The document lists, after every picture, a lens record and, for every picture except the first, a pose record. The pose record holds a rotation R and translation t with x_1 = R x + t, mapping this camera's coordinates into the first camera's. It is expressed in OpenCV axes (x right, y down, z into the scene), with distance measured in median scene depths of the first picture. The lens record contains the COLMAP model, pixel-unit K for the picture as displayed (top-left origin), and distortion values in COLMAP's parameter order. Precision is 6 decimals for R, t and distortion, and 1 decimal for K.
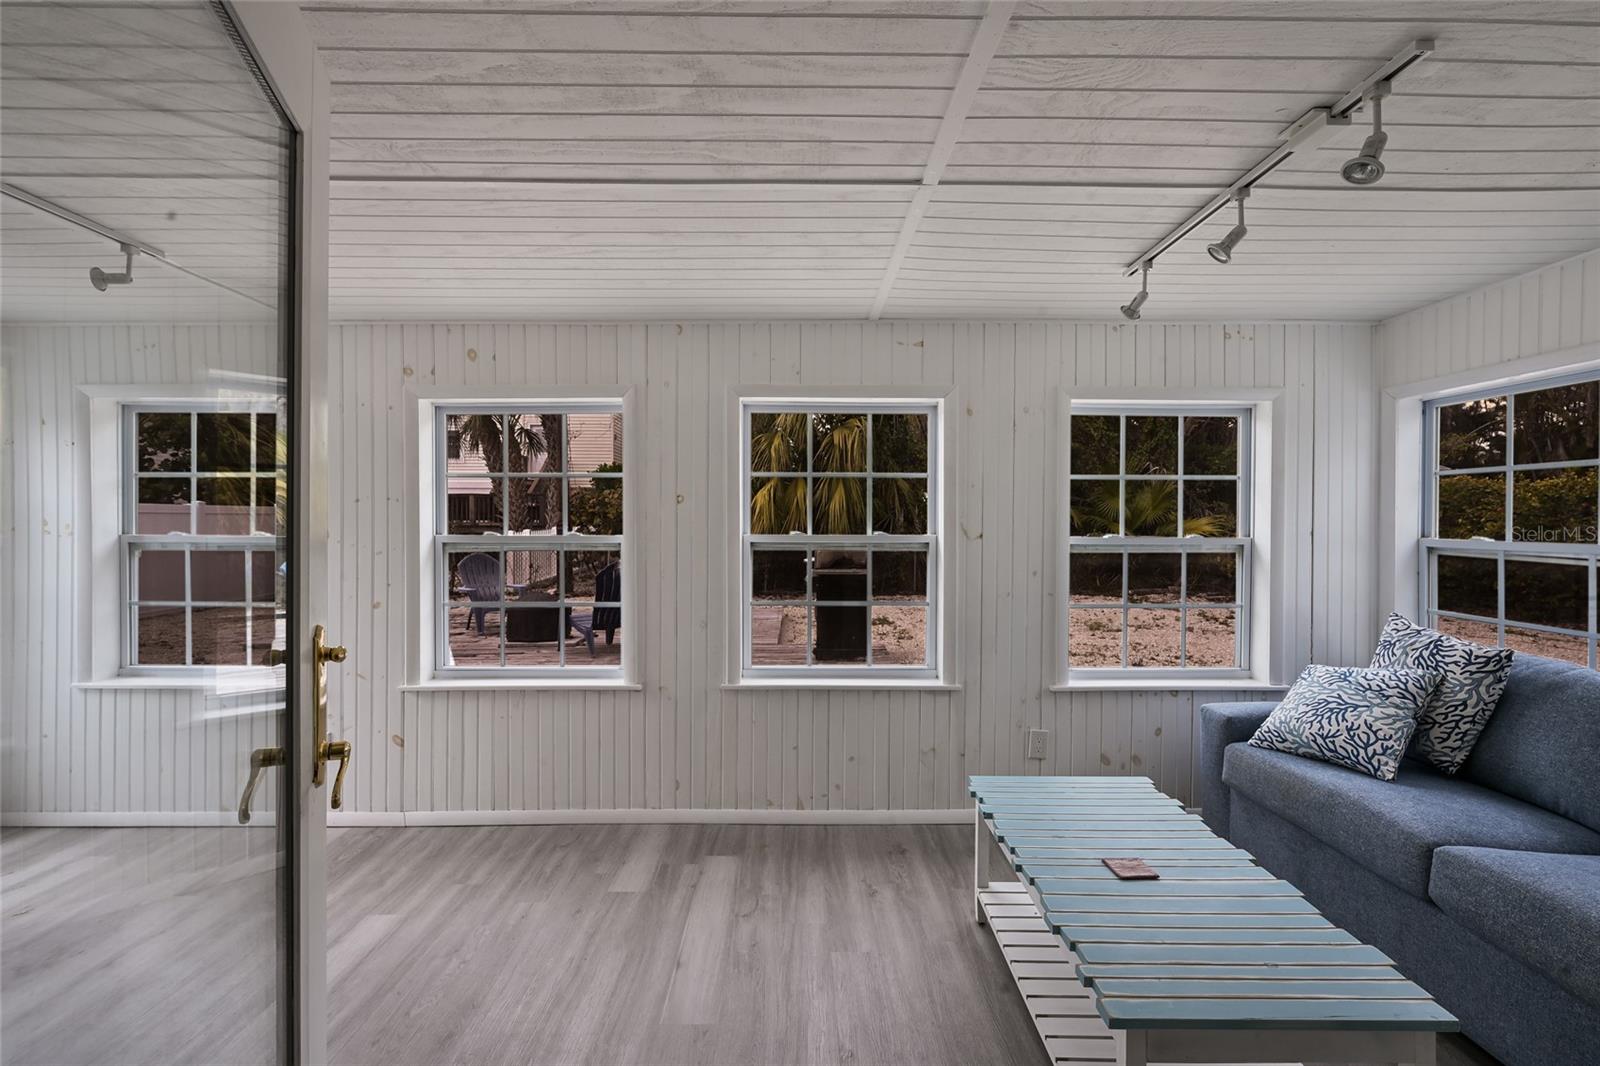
lens RADIAL K [[704.9, 0, 800.4], [0, 704.9, 525.2], [0, 0, 1]] dist [-0.005415, 0.000006]
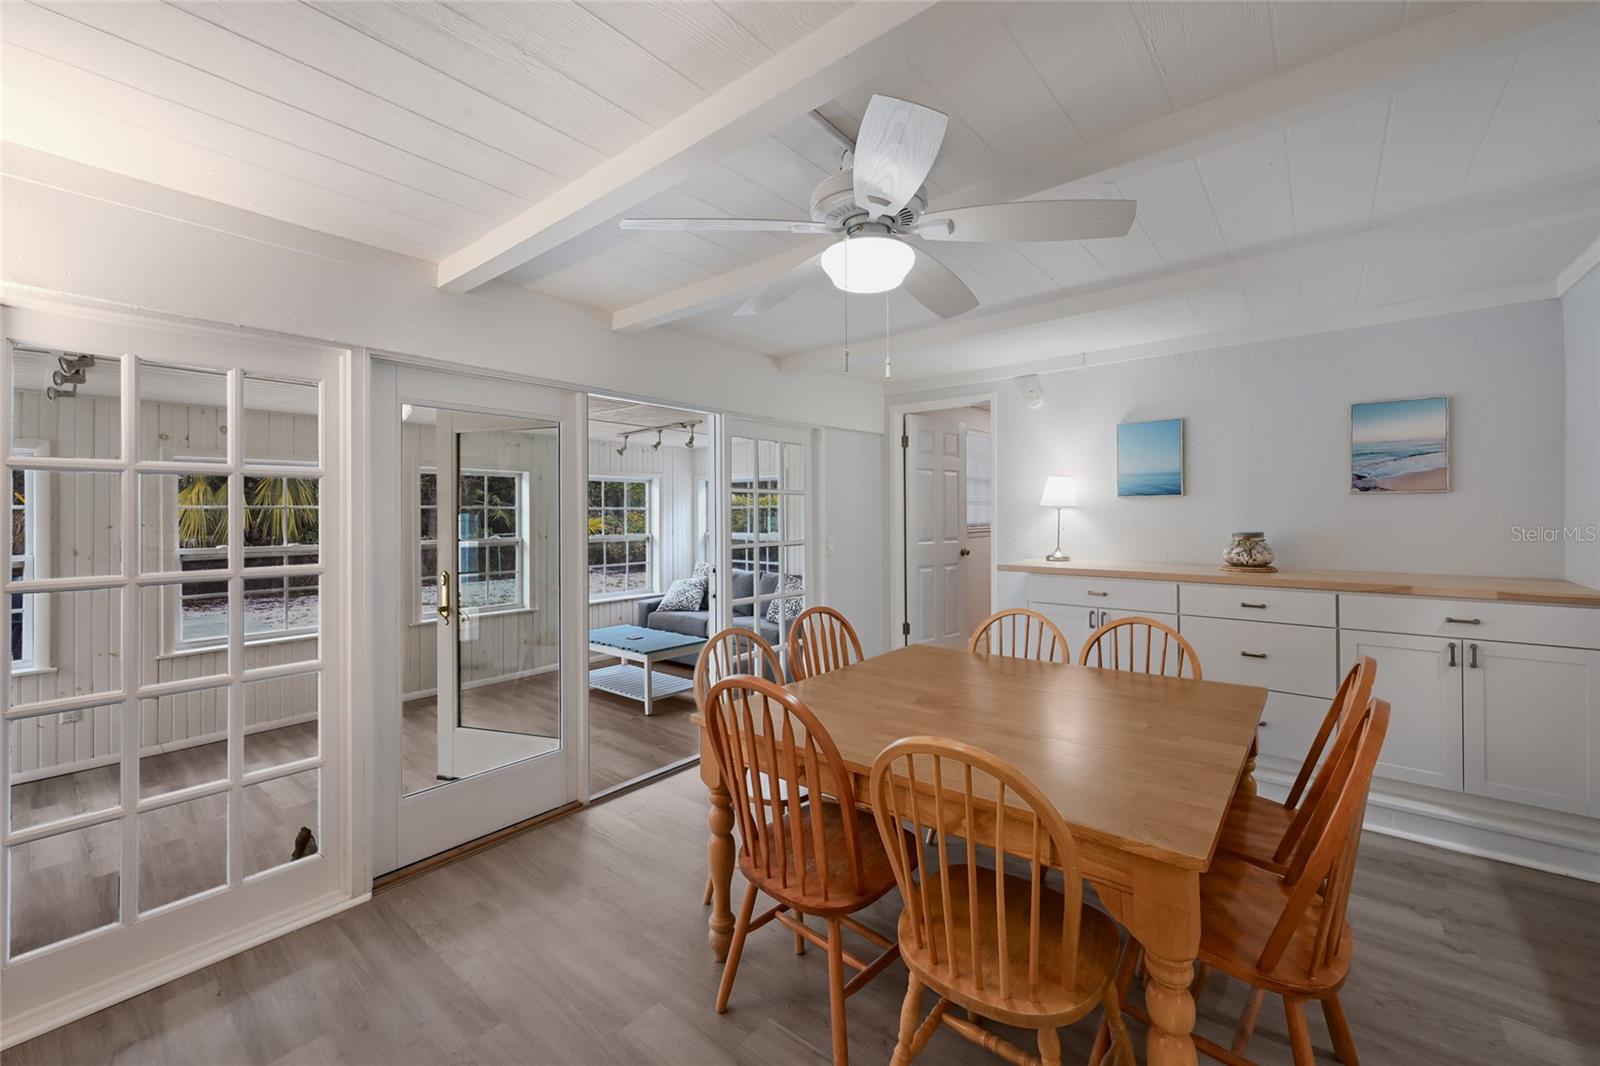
lens RADIAL K [[633.9, 0, 815.1], [0, 633.9, 515.8], [0, 0, 1]] dist [0.003179, -0.000472]
pose [[0.638262, -0.008721, 0.769769, -0.711936], [0.013112, 0.999914, 0.000456, -0.039925], [-0.769707, 0.009802, 0.638322, -0.865416]]
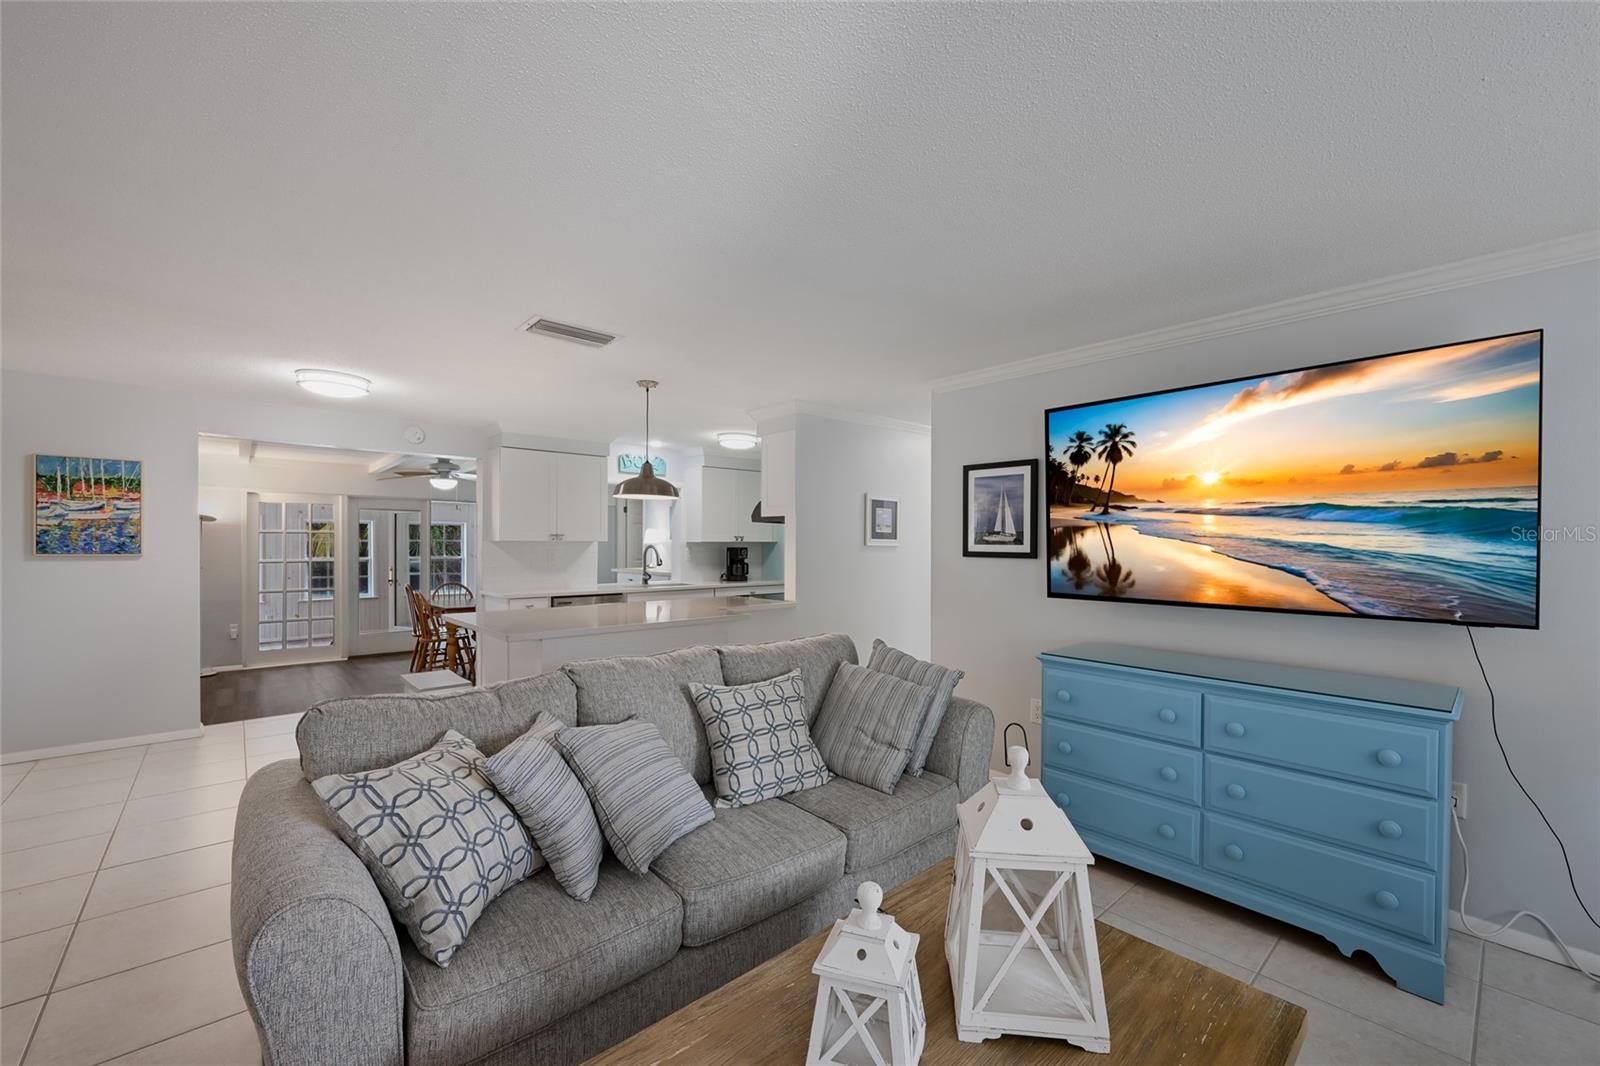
lens RADIAL K [[633.9, 0, 799.7], [0, 633.9, 542.1], [0, 0, 1]] dist [0.003179, -0.000472]
pose [[0.755018, 0.000348, 0.655704, -0.759805], [0.005070, 0.999967, -0.006368, -0.035156], [-0.655685, 0.008132, 0.754991, -3.098906]]
